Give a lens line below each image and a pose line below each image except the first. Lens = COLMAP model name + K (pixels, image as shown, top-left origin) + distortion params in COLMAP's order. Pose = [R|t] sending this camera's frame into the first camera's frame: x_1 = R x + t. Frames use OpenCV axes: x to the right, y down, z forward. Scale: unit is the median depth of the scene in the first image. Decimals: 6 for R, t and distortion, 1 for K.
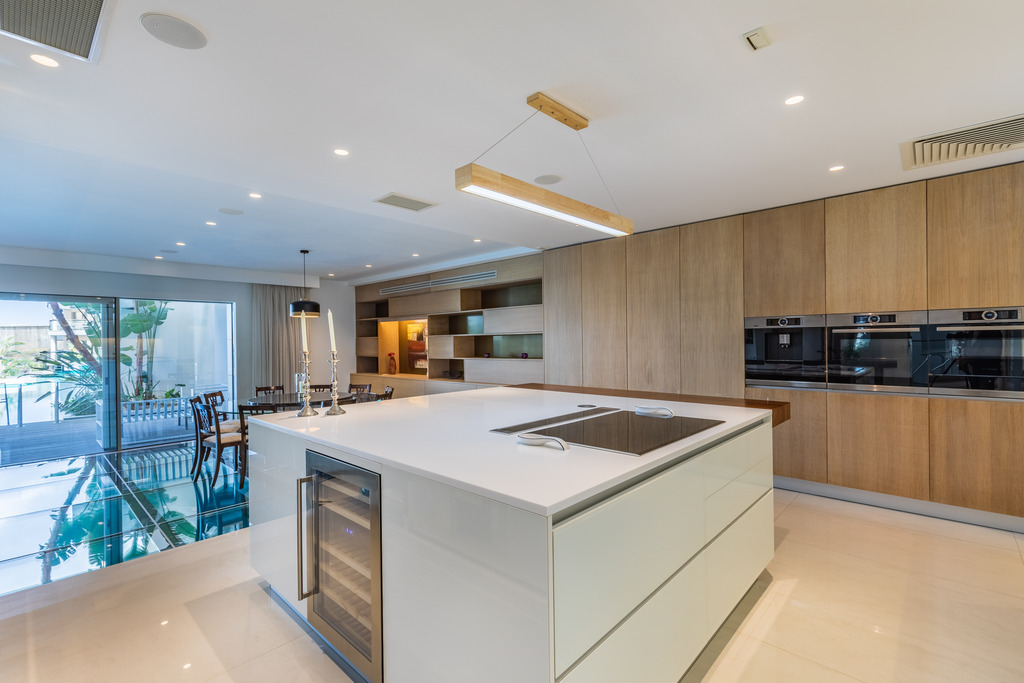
lens RADIAL K [[461.0, 0, 512.0], [0, 461.0, 341.5], [0, 0, 1]] dist [-0.001819, -0.000142]
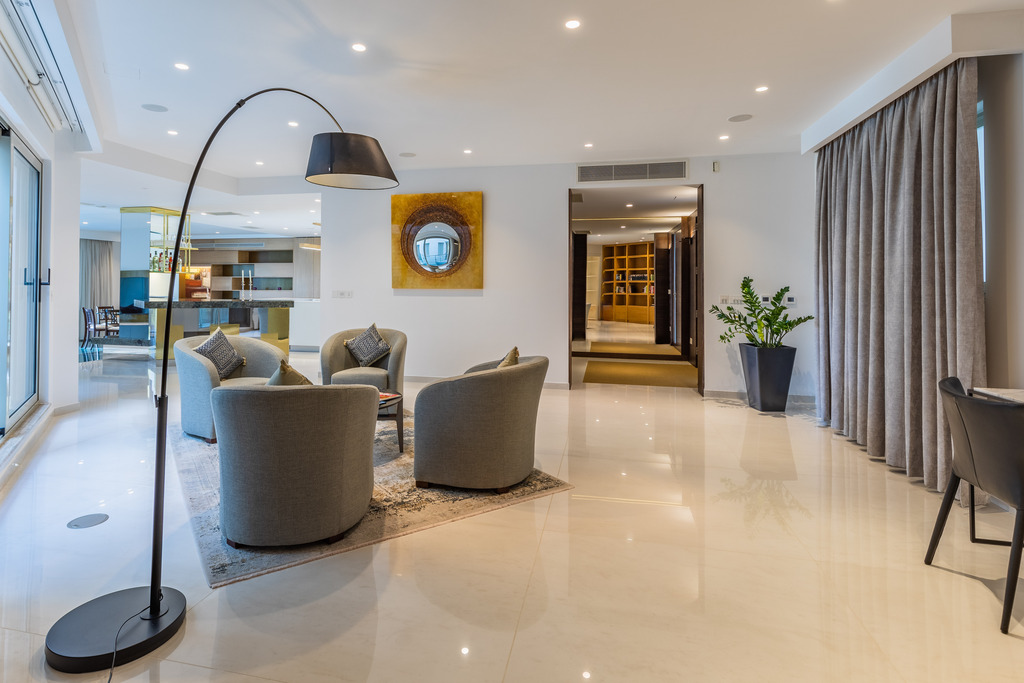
lens RADIAL K [[537.1, 0, 506.5], [0, 537.1, 276.4], [0, 0, 1]] dist [-0.003152, -0.000553]
pose [[0.853180, 0.025185, 0.521008, -0.386312], [-0.015555, 0.999618, -0.022848, 0.018121], [-0.521385, 0.011389, 0.853246, -1.615046]]
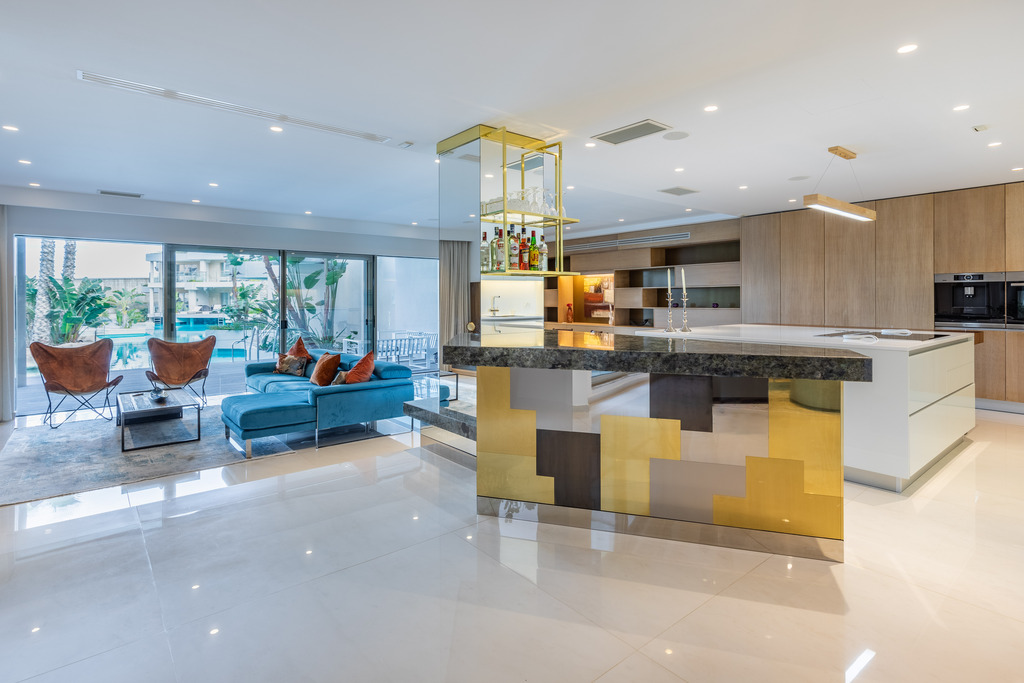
lens RADIAL K [[539.6, 0, 514.3], [0, 539.6, 299.0], [0, 0, 1]] dist [0.002371, 0.000477]
pose [[0.989856, 0.005976, -0.141947, -0.327941], [-0.005413, 0.999976, 0.004352, 0.013012], [0.141970, -0.003540, 0.989865, -0.490429]]
